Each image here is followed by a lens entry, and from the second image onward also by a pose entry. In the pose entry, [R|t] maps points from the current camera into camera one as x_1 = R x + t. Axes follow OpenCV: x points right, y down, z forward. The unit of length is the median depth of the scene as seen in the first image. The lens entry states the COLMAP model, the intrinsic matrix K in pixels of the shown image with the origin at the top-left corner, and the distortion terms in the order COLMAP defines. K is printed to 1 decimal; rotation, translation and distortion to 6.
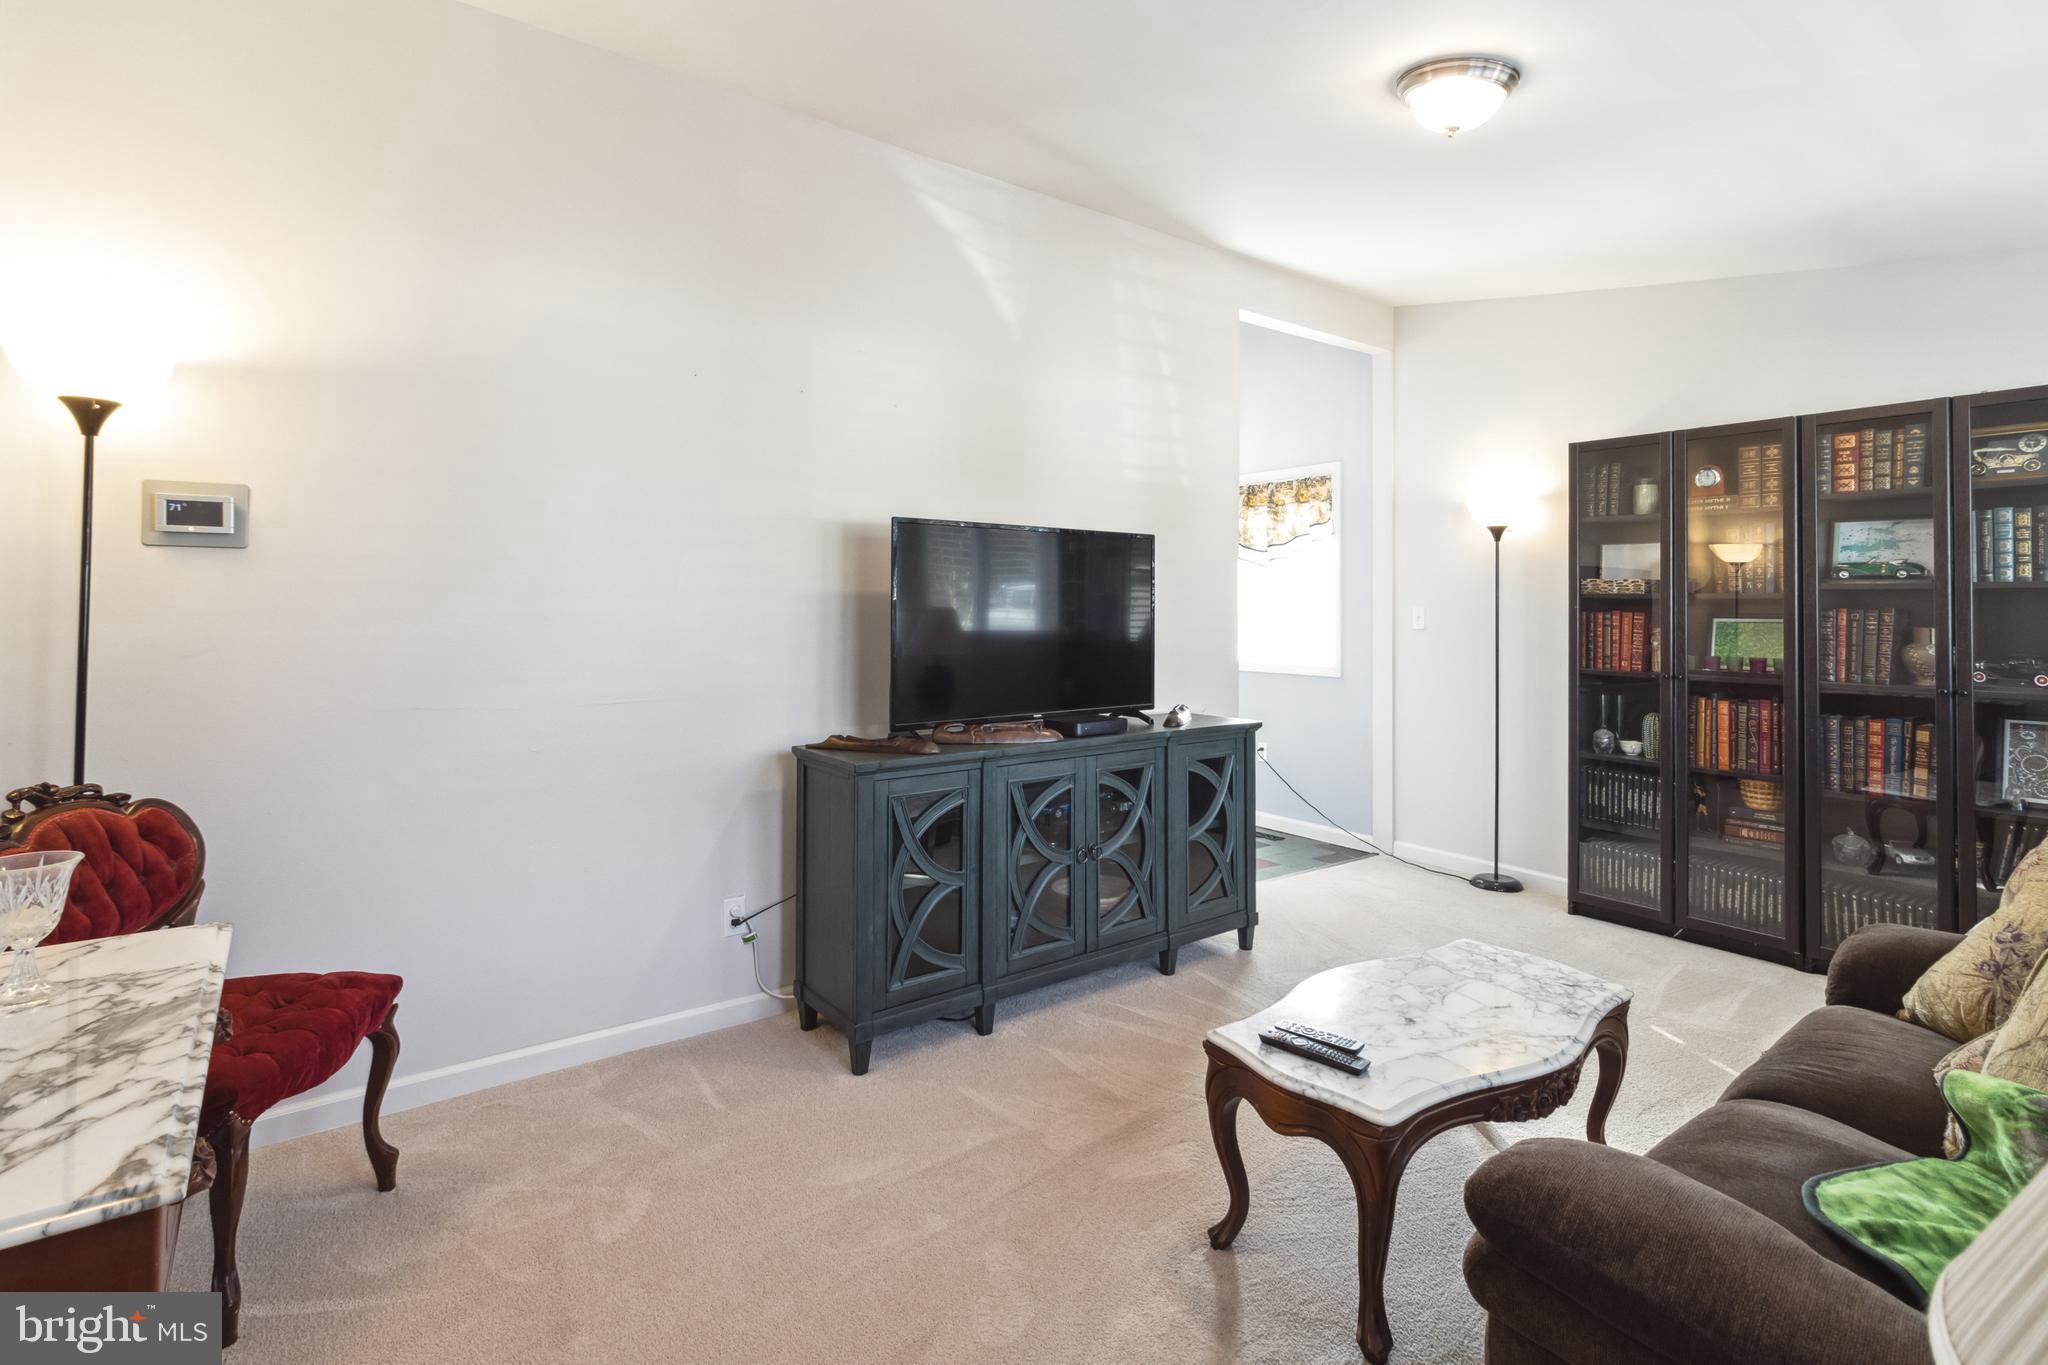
lens RADIAL K [[963.1, 0, 1030.9], [0, 963.1, 594.4], [0, 0, 1]] dist [0.002187, -0.000101]
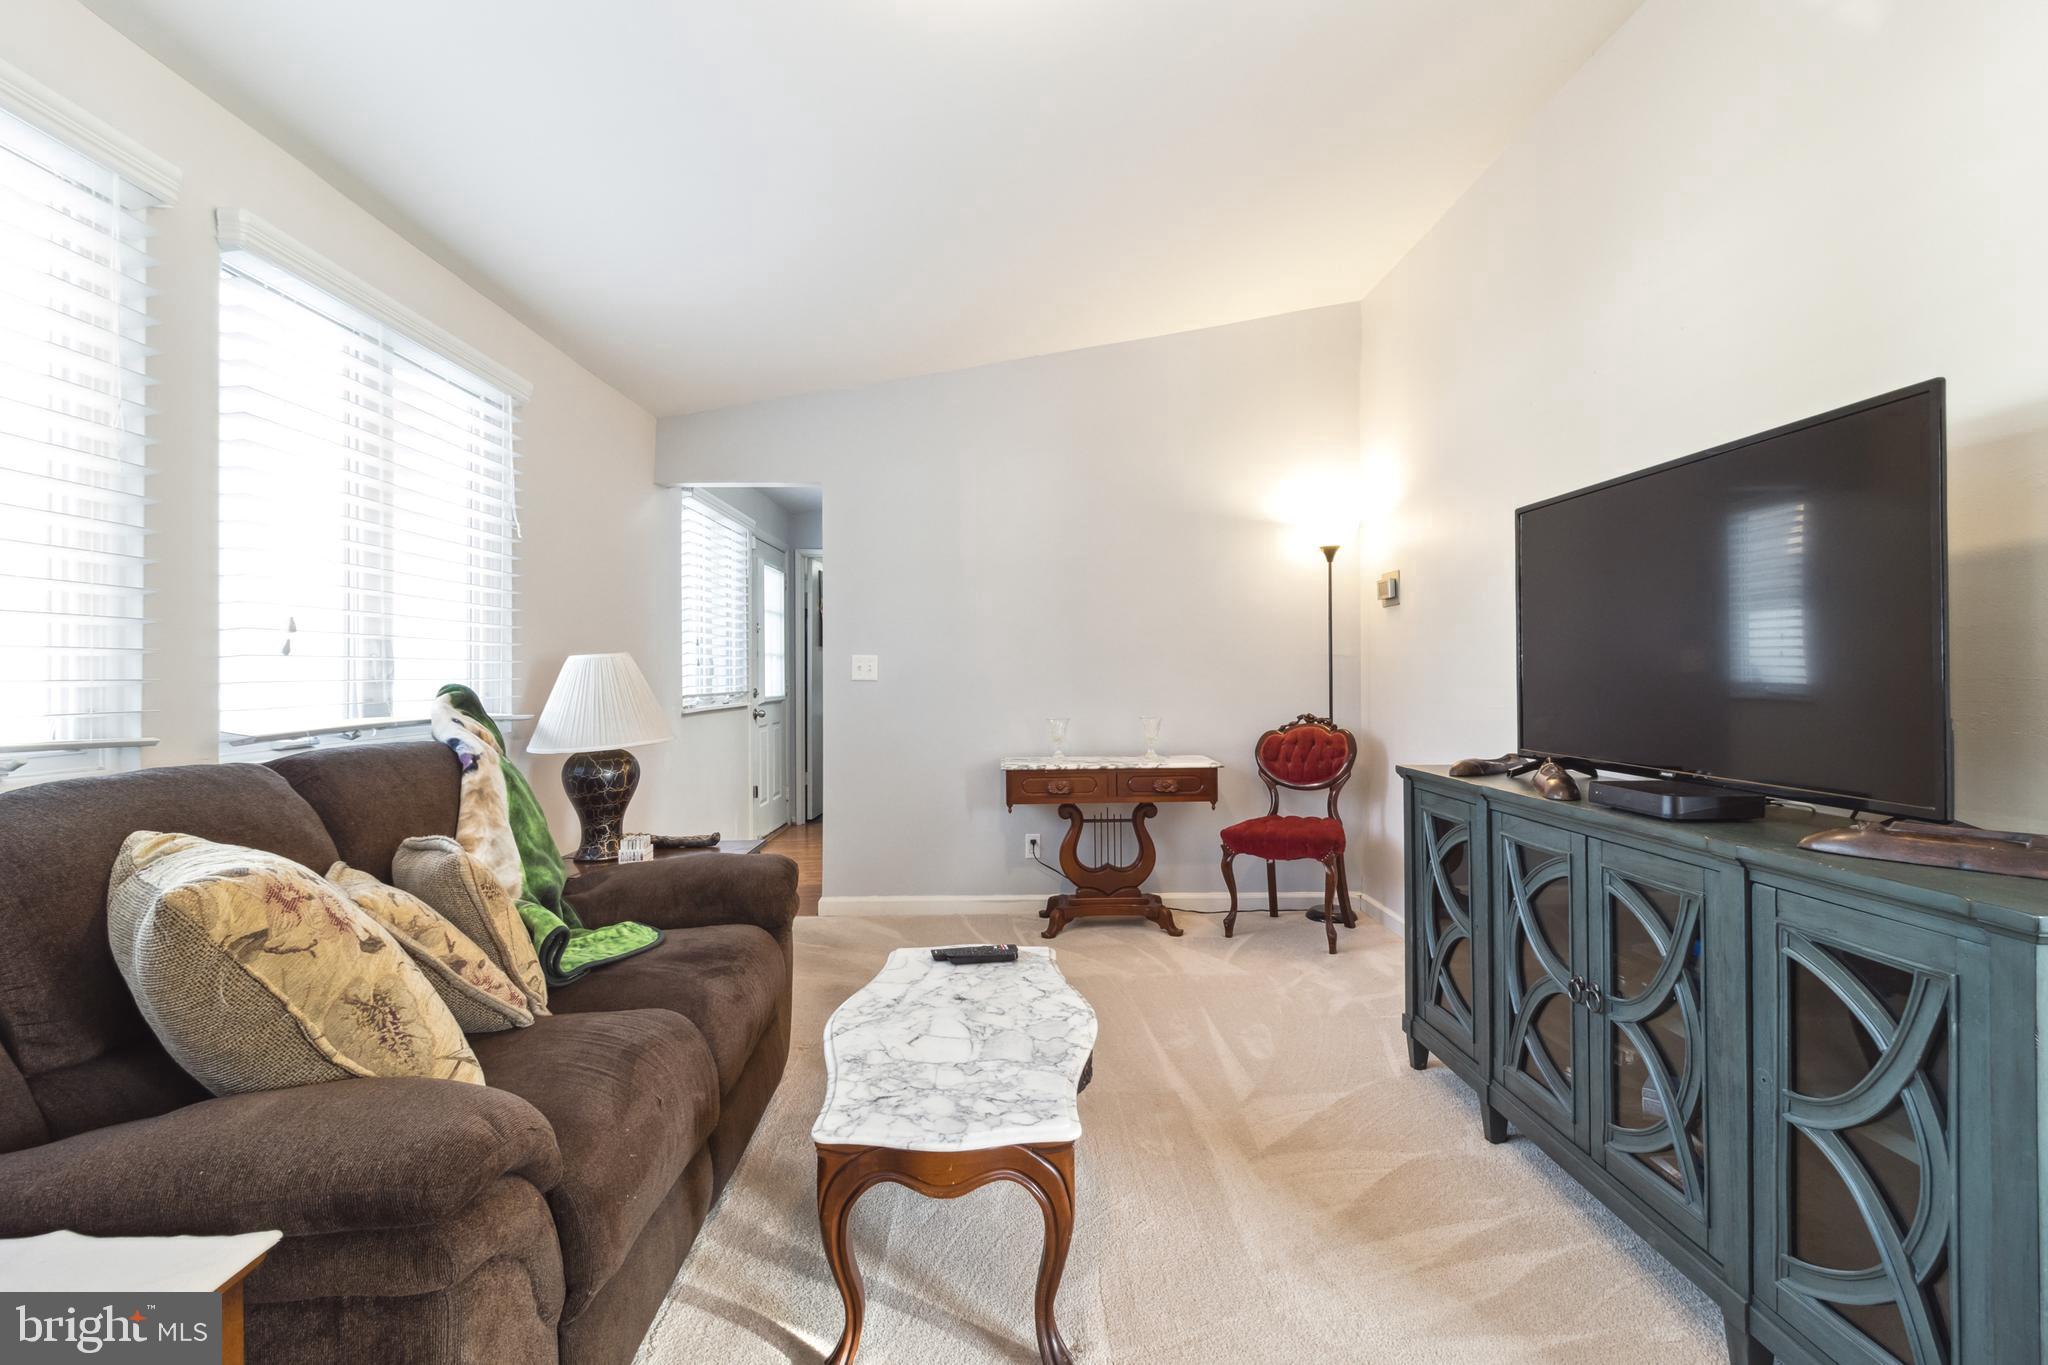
lens RADIAL K [[952.4, 0, 1020.1], [0, 952.4, 669.3], [0, 0, 1]] dist [0.000826, 0.000554]
pose [[-0.589873, -0.006145, -0.807472, 1.103113], [0.009382, 0.999851, -0.014462, 0.098442], [0.807441, -0.016107, -0.589728, 1.548806]]
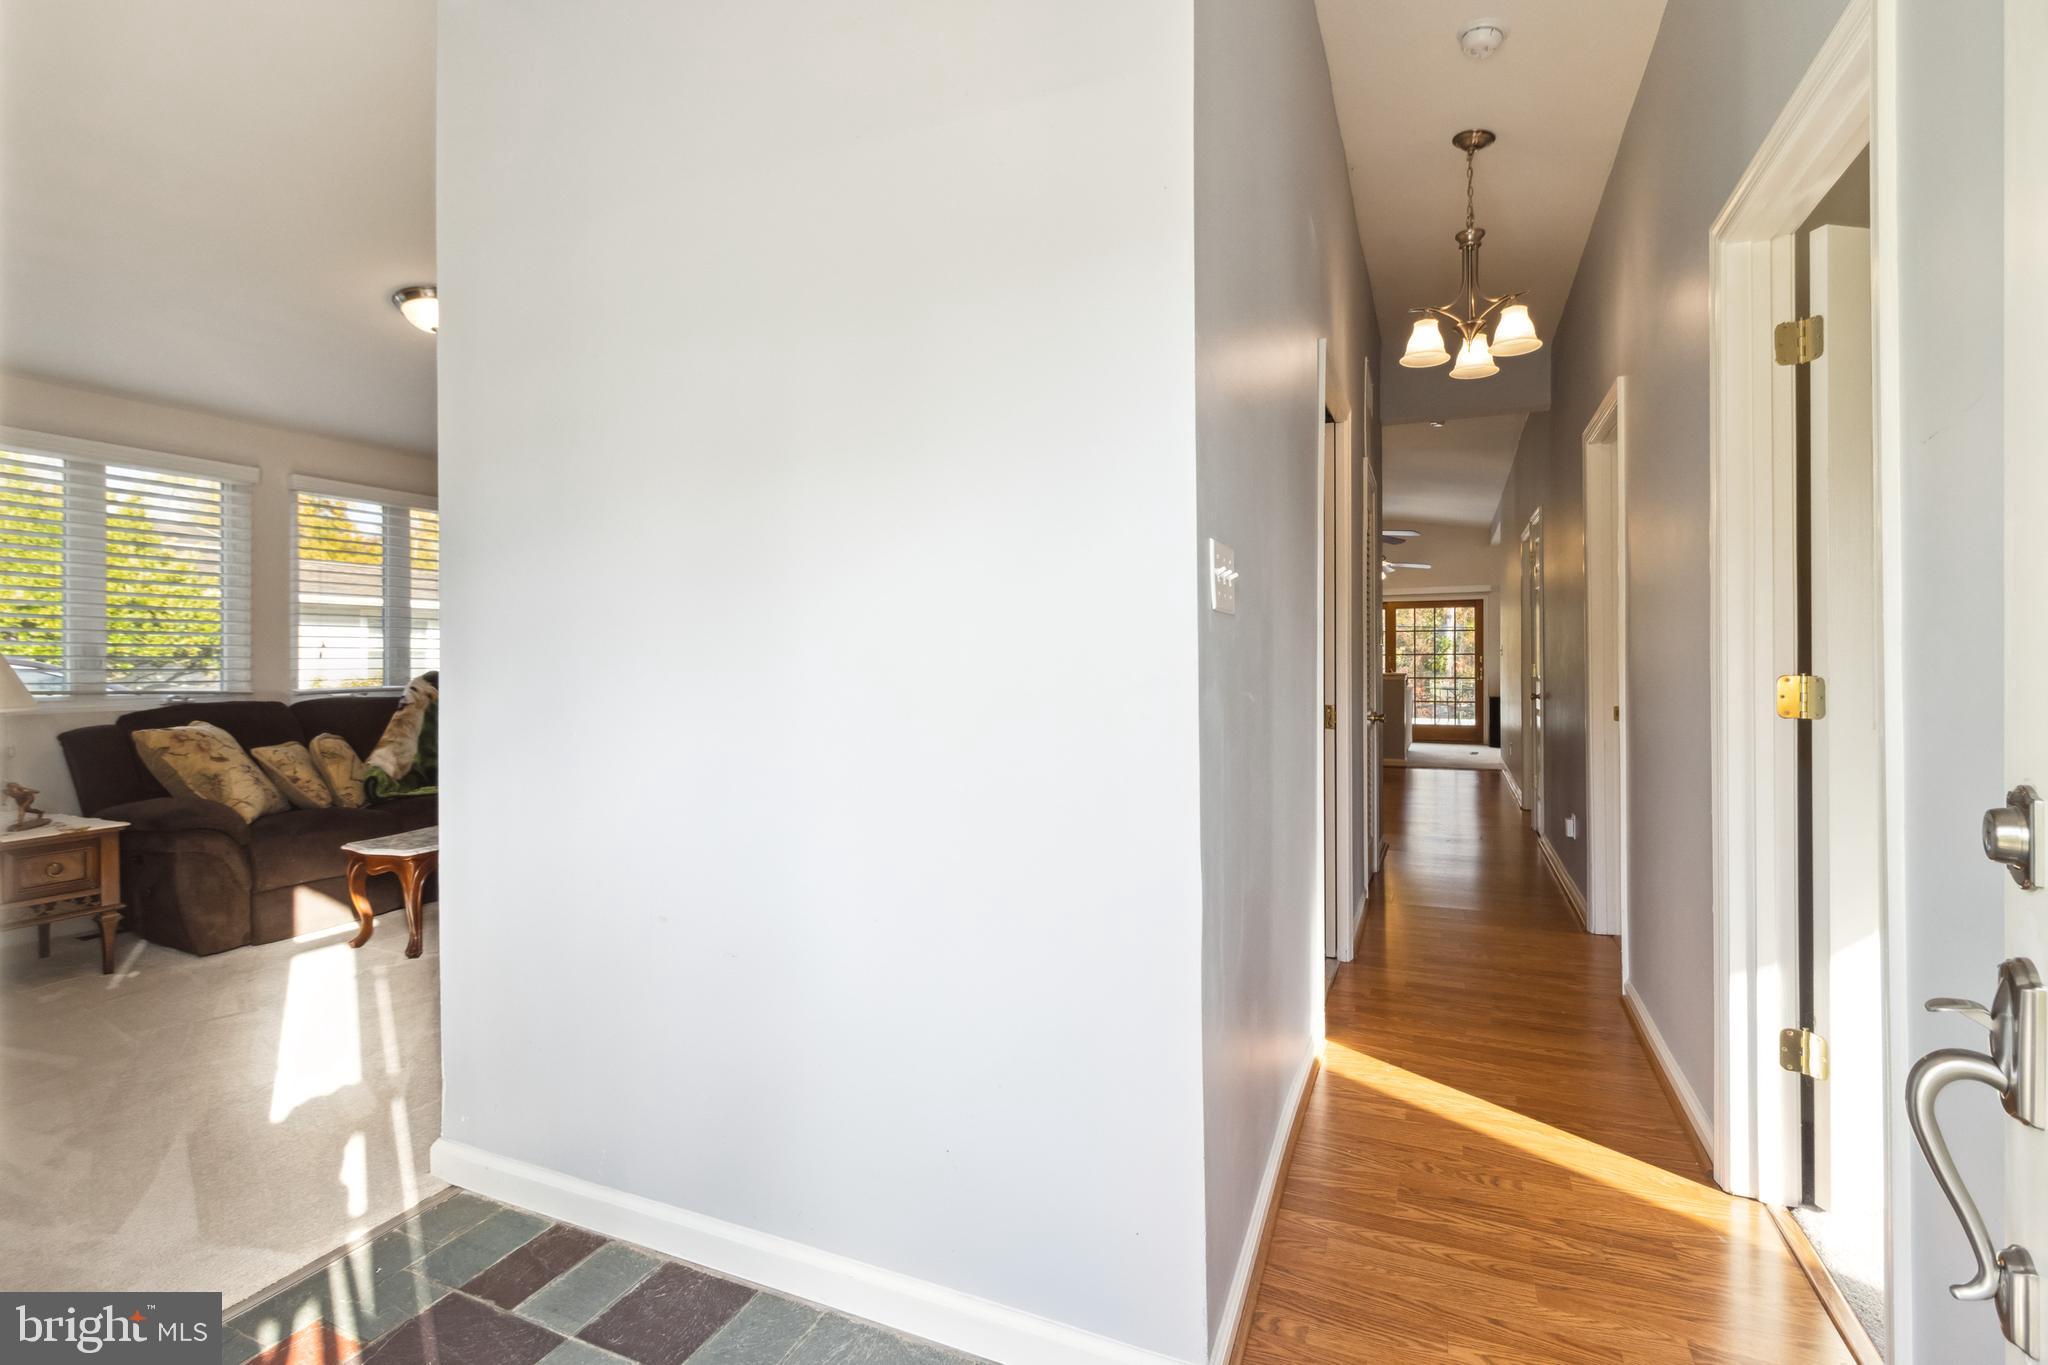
lens RADIAL K [[941.0, 0, 1025.5], [0, 941.0, 658.9], [0, 0, 1]] dist [0.002018, 0.000055]
pose [[-0.874883, -0.006405, -0.484291, 0.376070], [0.000447, 0.999901, -0.014032, 0.098384], [0.484334, -0.012493, -0.874794, 3.166127]]
